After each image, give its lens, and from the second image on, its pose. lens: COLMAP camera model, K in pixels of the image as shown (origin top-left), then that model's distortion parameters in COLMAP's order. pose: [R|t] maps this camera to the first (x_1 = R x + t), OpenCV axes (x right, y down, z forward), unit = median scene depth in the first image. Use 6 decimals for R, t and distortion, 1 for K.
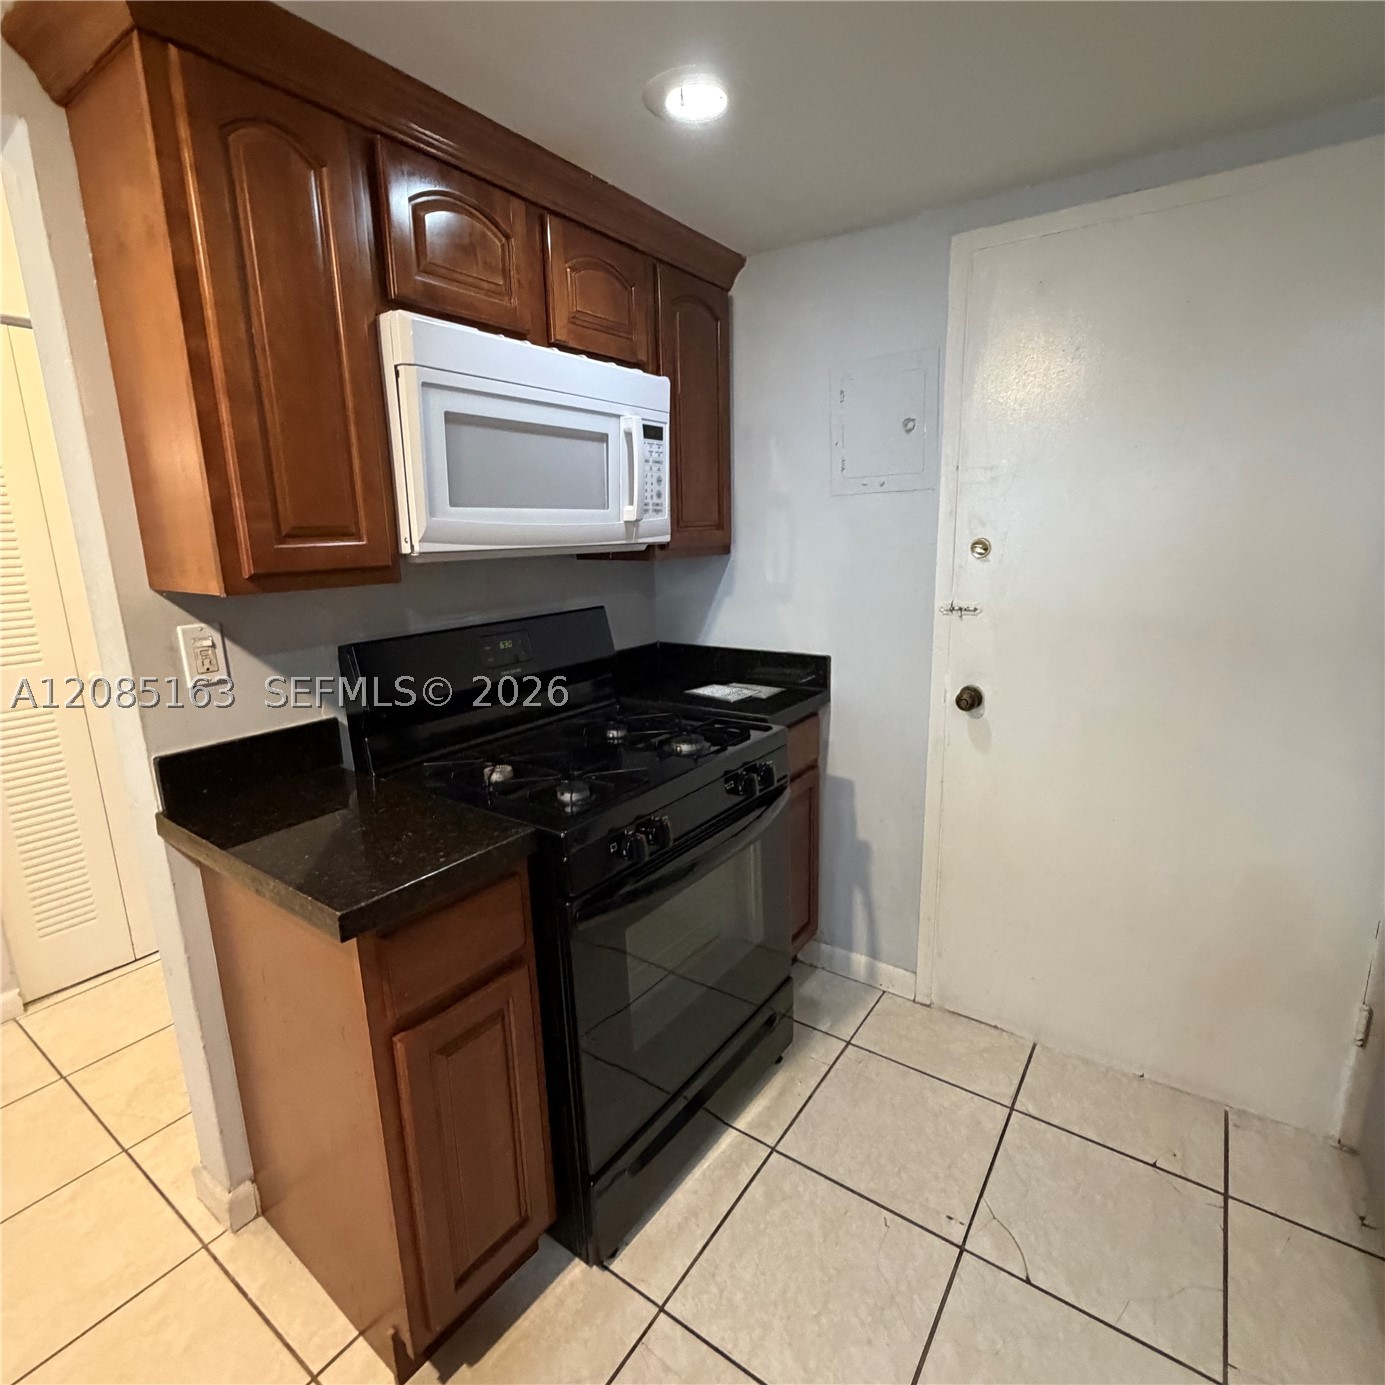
lens RADIAL K [[775.0, 0, 712.8], [0, 775.0, 689.3], [0, 0, 1]] dist [-0.000071, -0.000839]
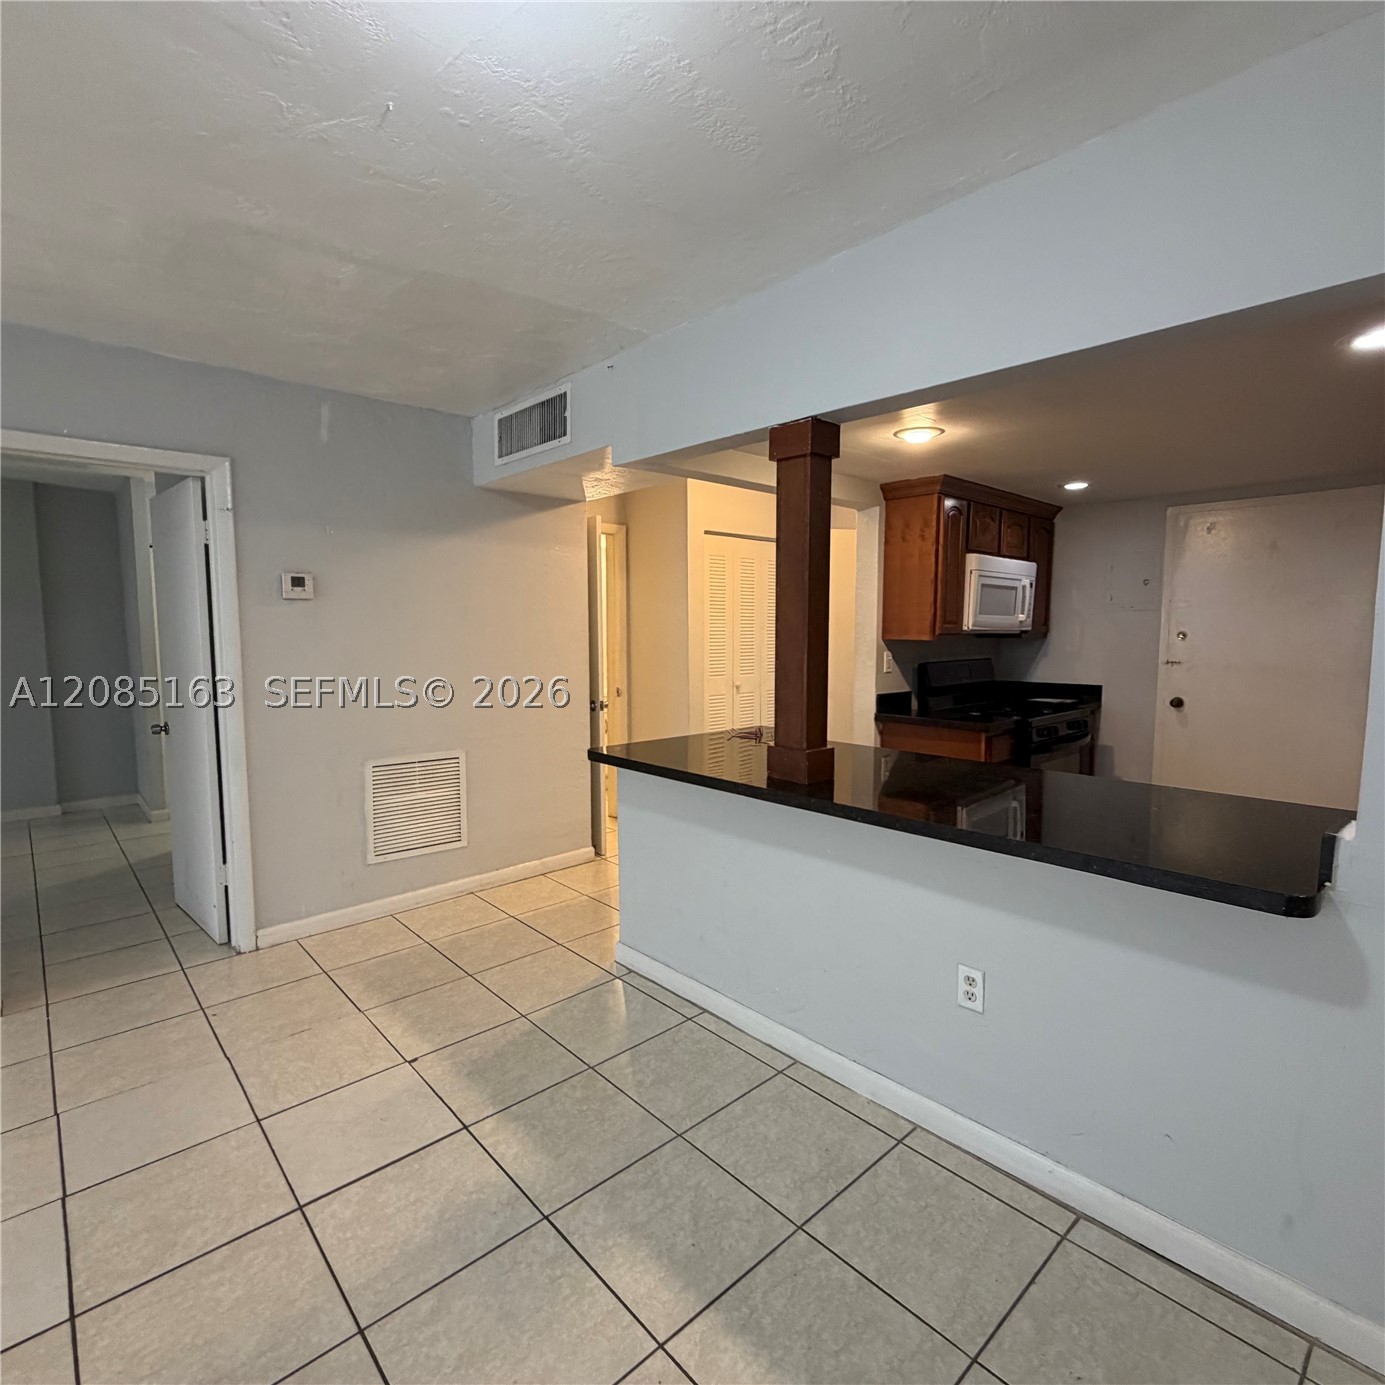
lens RADIAL K [[741.3, 0, 697.2], [0, 741.3, 685.7], [0, 0, 1]] dist [0.001954, -0.001707]
pose [[0.968548, 0.041312, -0.245375, -0.484753], [-0.072865, 0.989982, -0.120937, 0.324968], [0.237921, 0.135013, 0.961855, -1.389884]]
